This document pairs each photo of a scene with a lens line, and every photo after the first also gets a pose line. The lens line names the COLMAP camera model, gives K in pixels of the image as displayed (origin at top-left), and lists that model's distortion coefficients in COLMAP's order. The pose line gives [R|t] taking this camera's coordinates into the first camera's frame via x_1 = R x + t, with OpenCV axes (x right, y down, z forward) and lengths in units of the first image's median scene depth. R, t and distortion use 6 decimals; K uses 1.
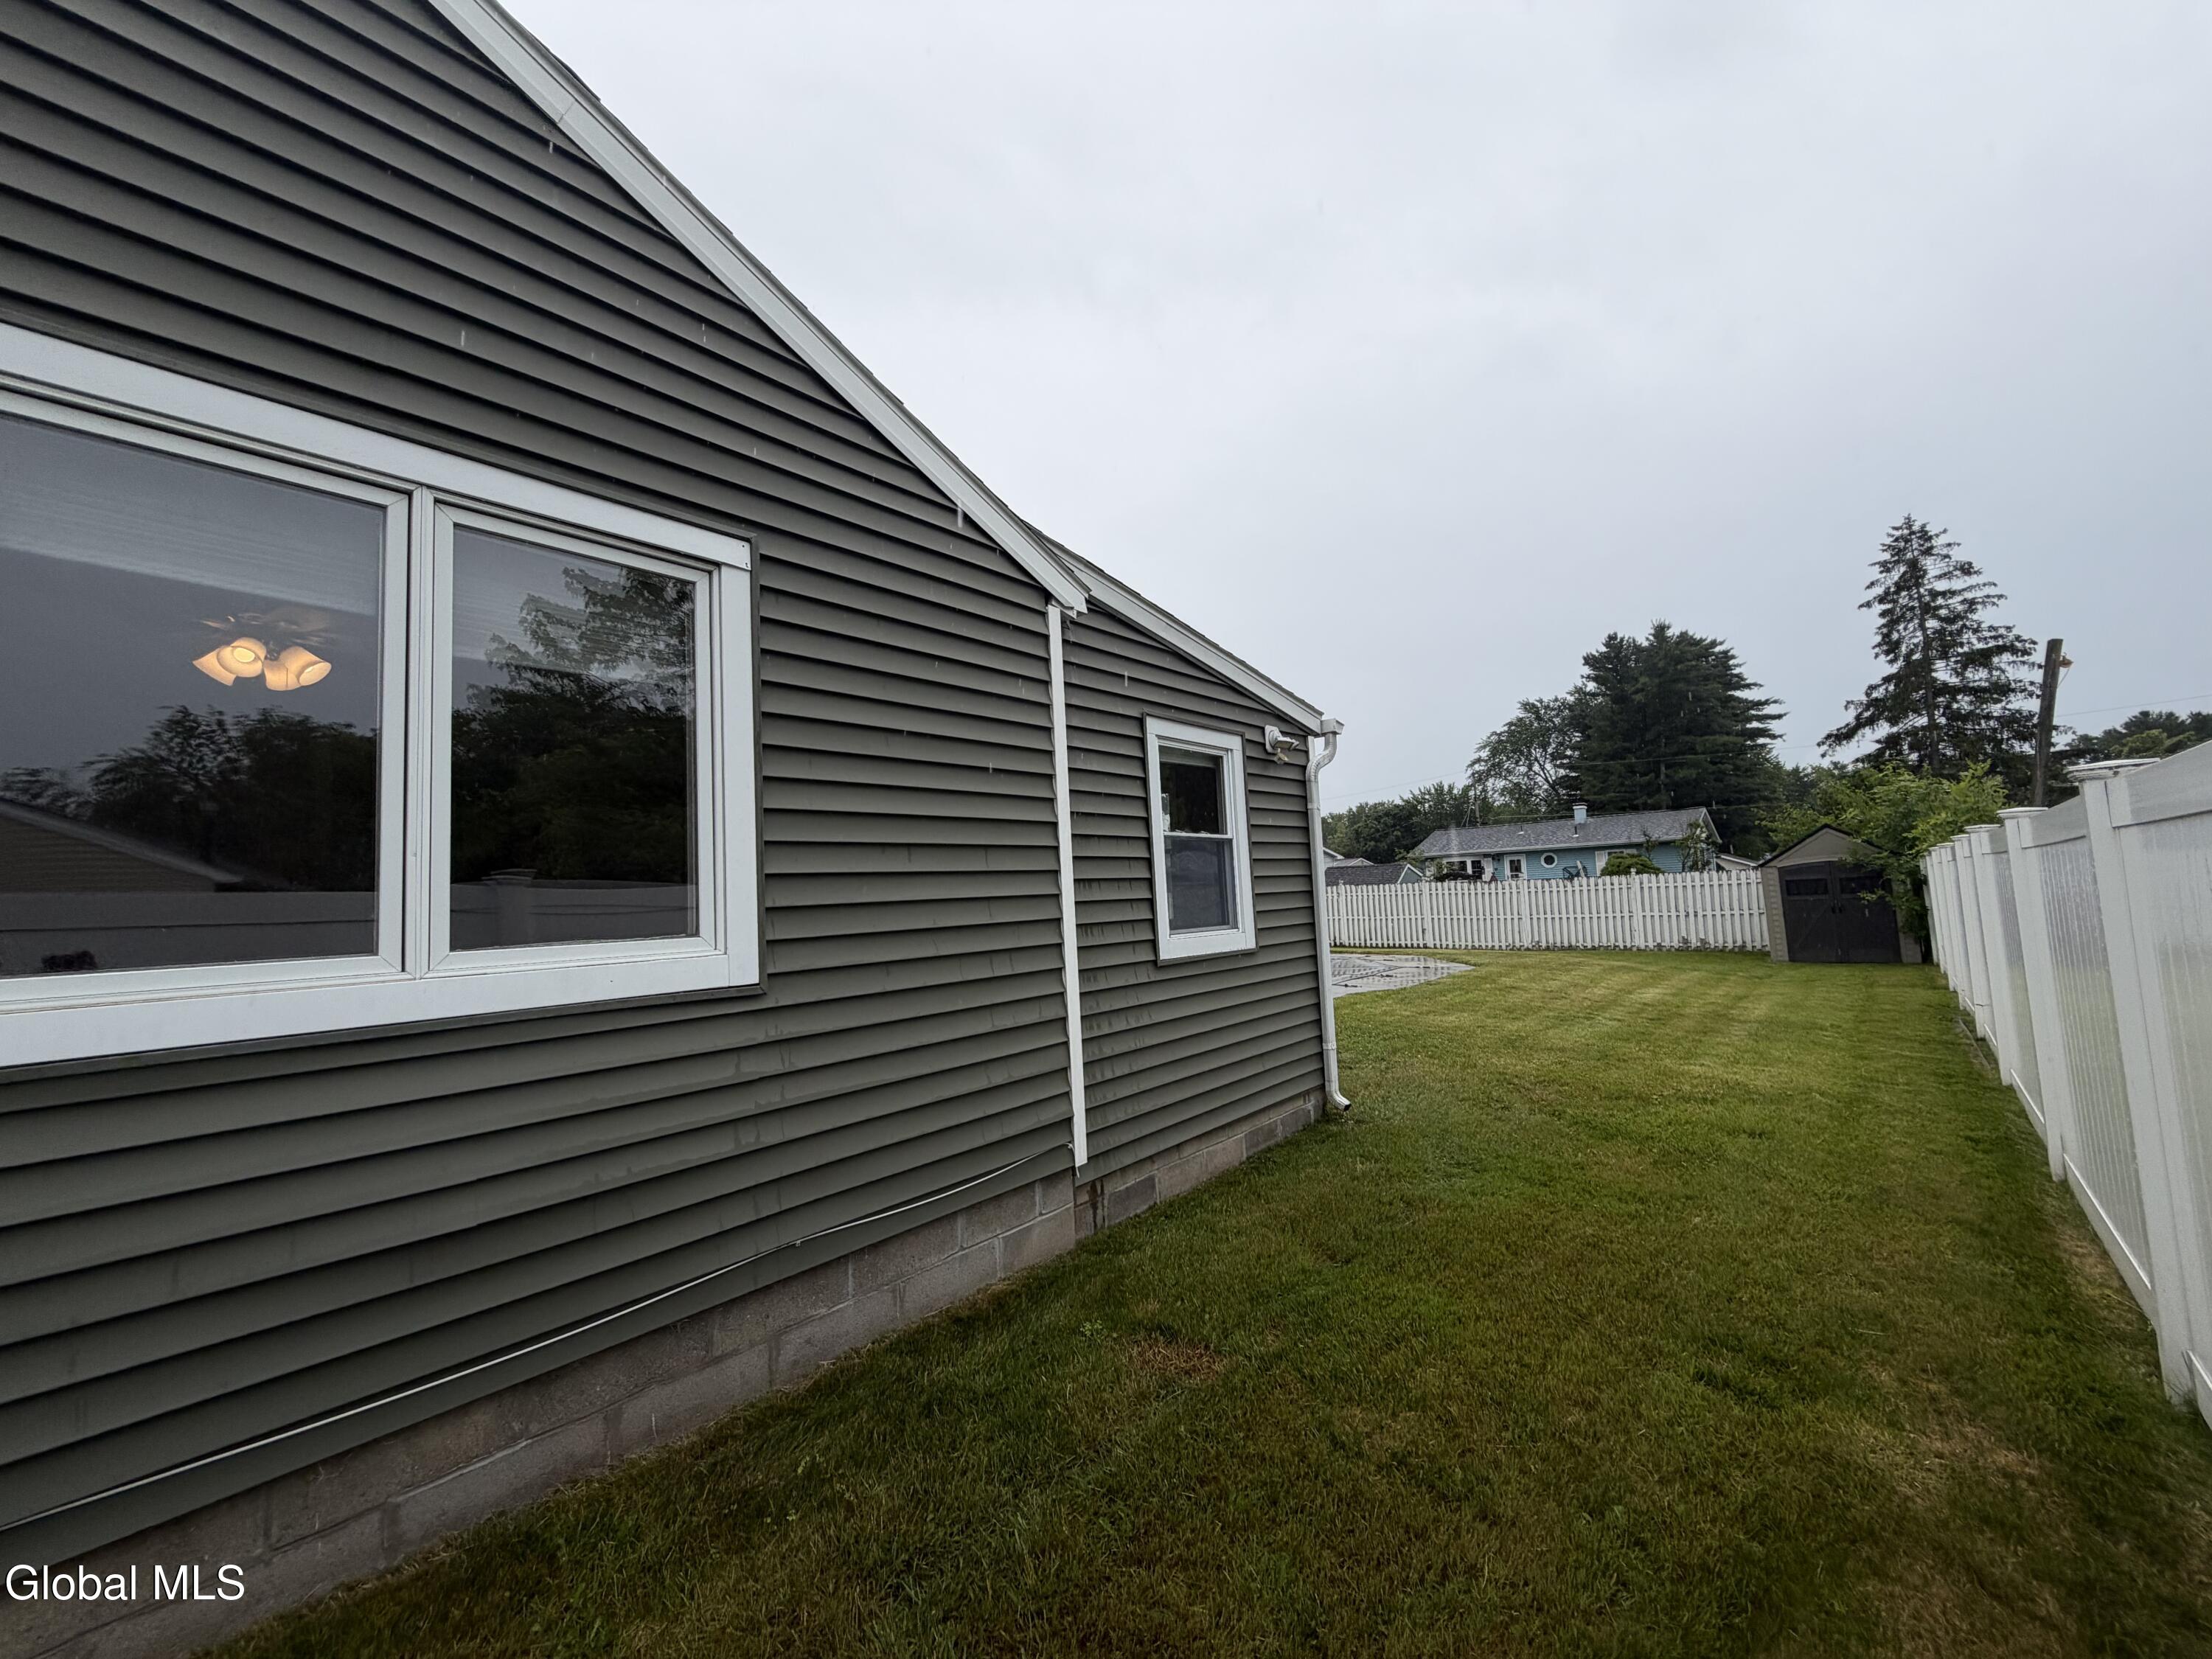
lens RADIAL K [[881.6, 0, 1106.0], [0, 881.6, 829.5], [0, 0, 1]] dist [0.001887, 0.000136]
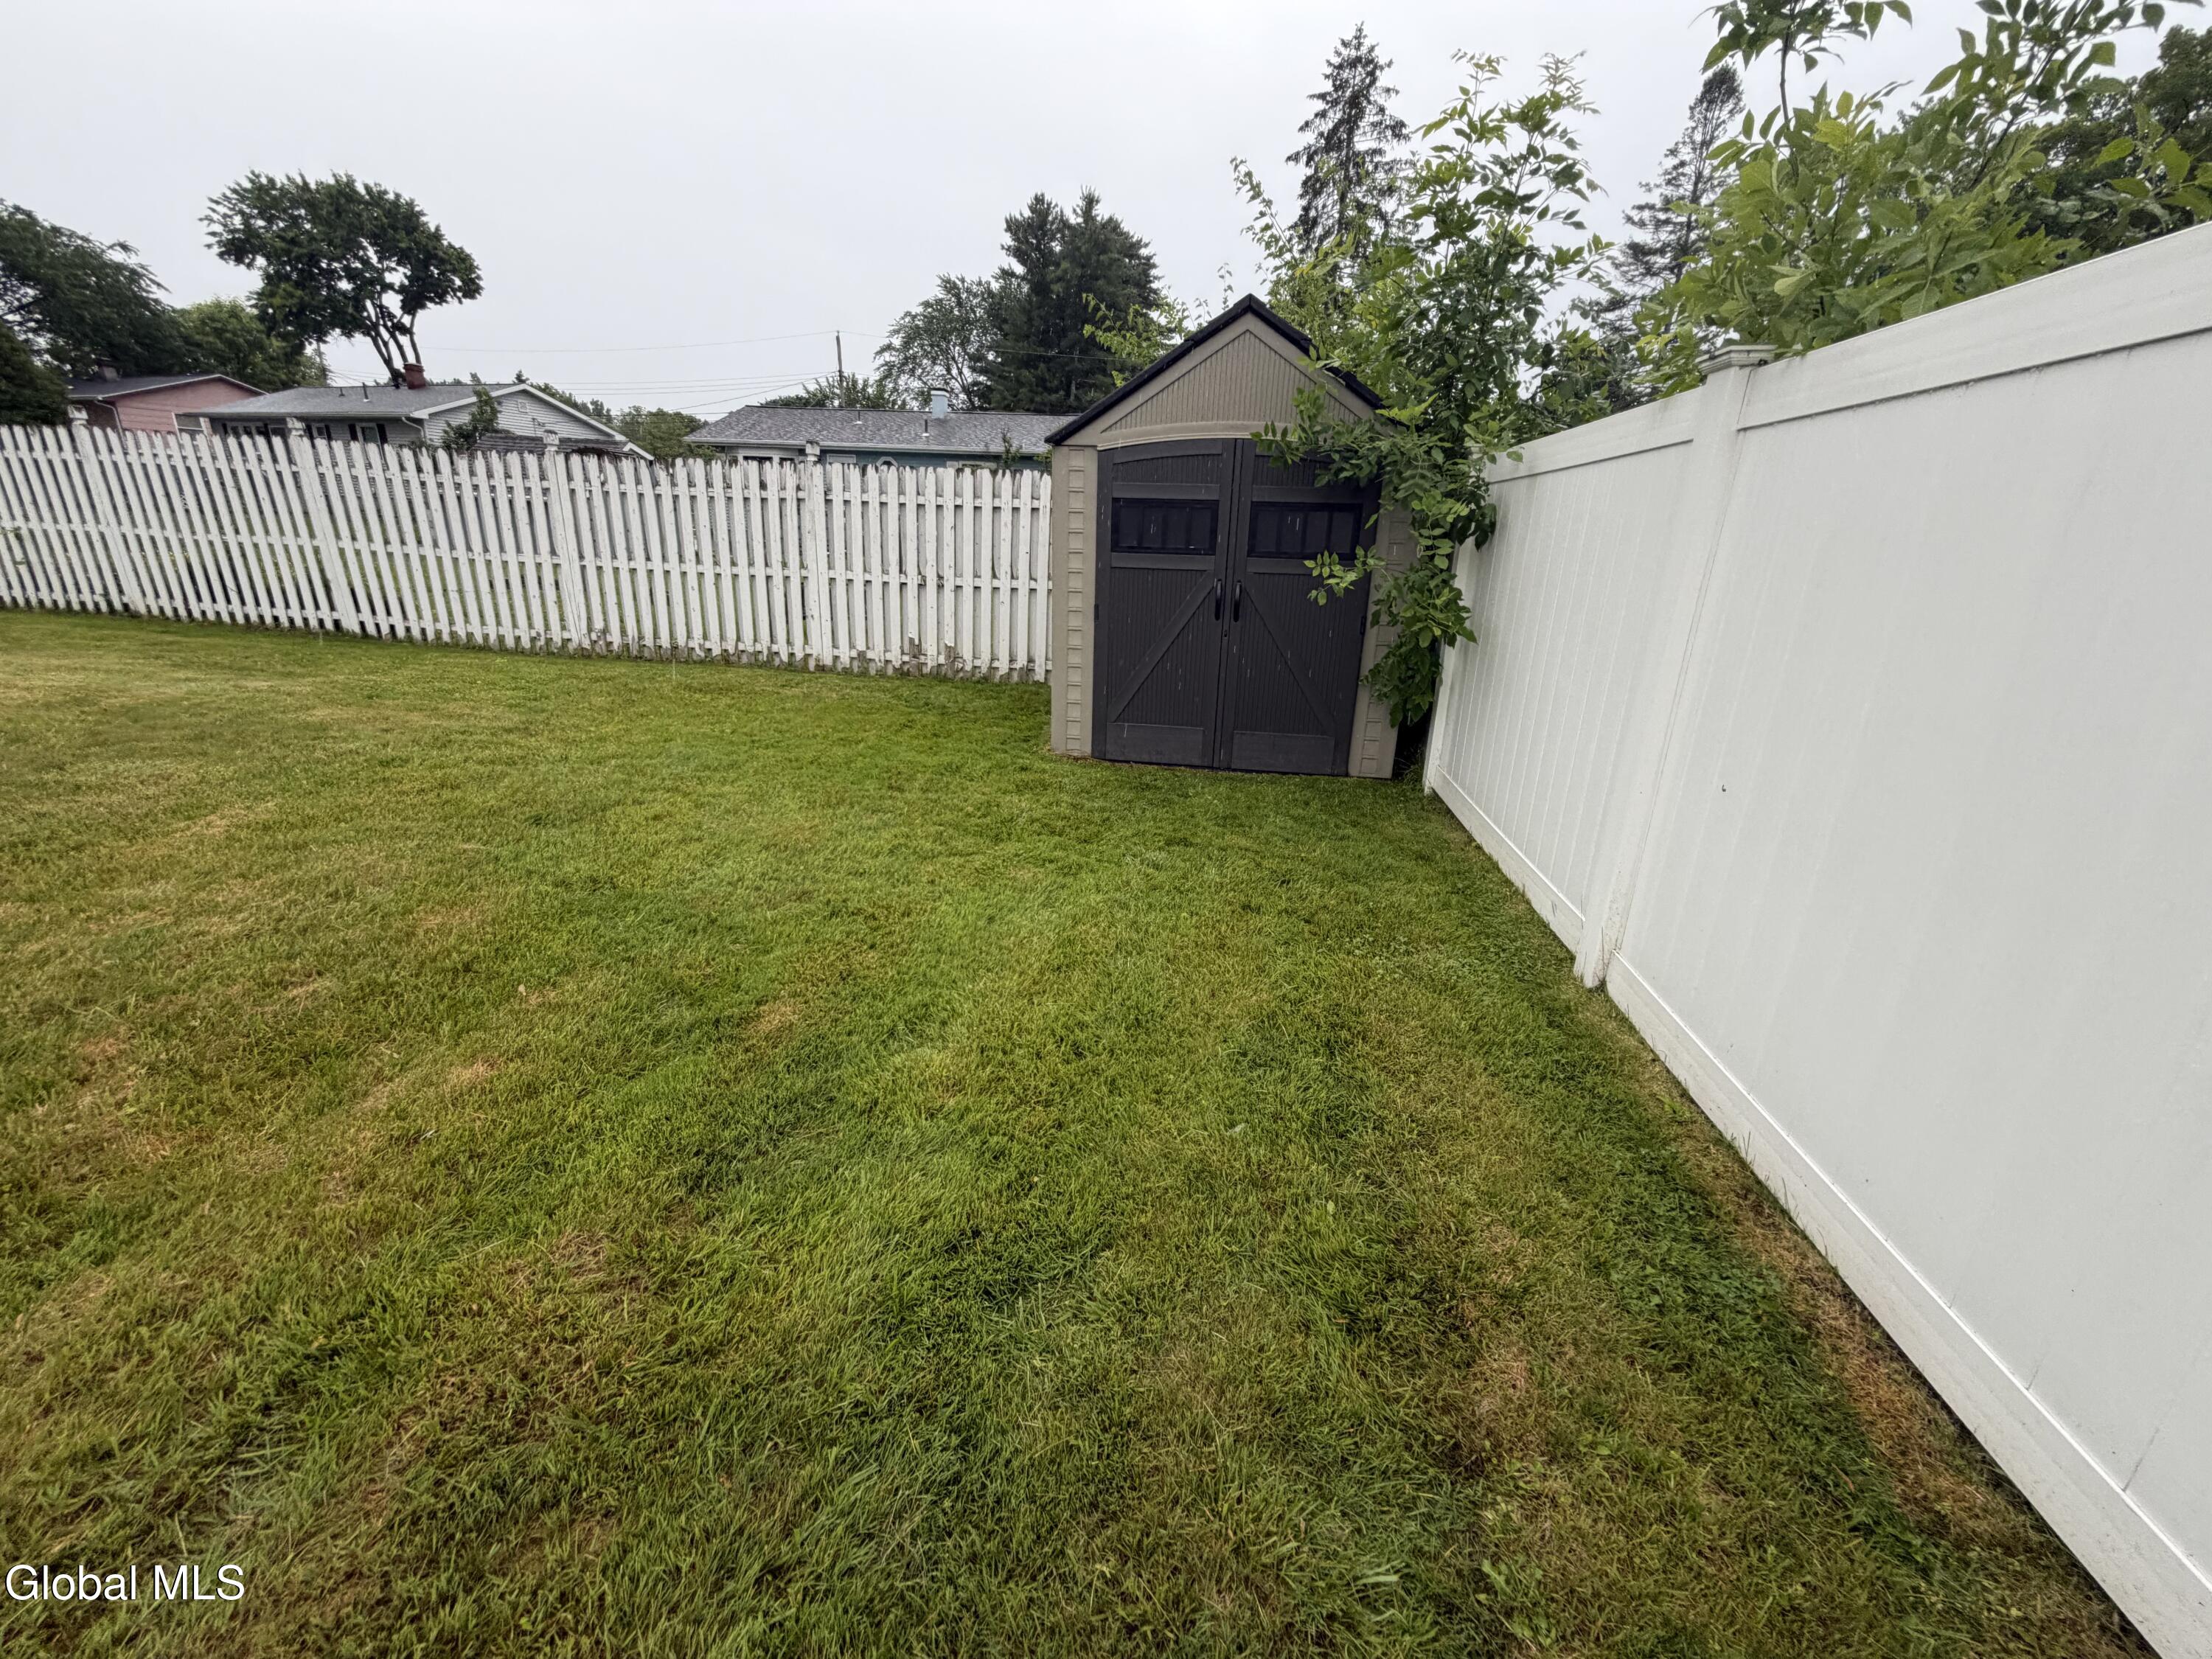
lens RADIAL K [[881.6, 0, 1106.0], [0, 881.6, 829.5], [0, 0, 1]] dist [0.001887, 0.000136]
pose [[0.828956, -0.113844, 0.547606, 0.115707], [-0.116905, 0.922174, 0.368685, 0.010086], [-0.546960, -0.369641, 0.751132, 0.143914]]
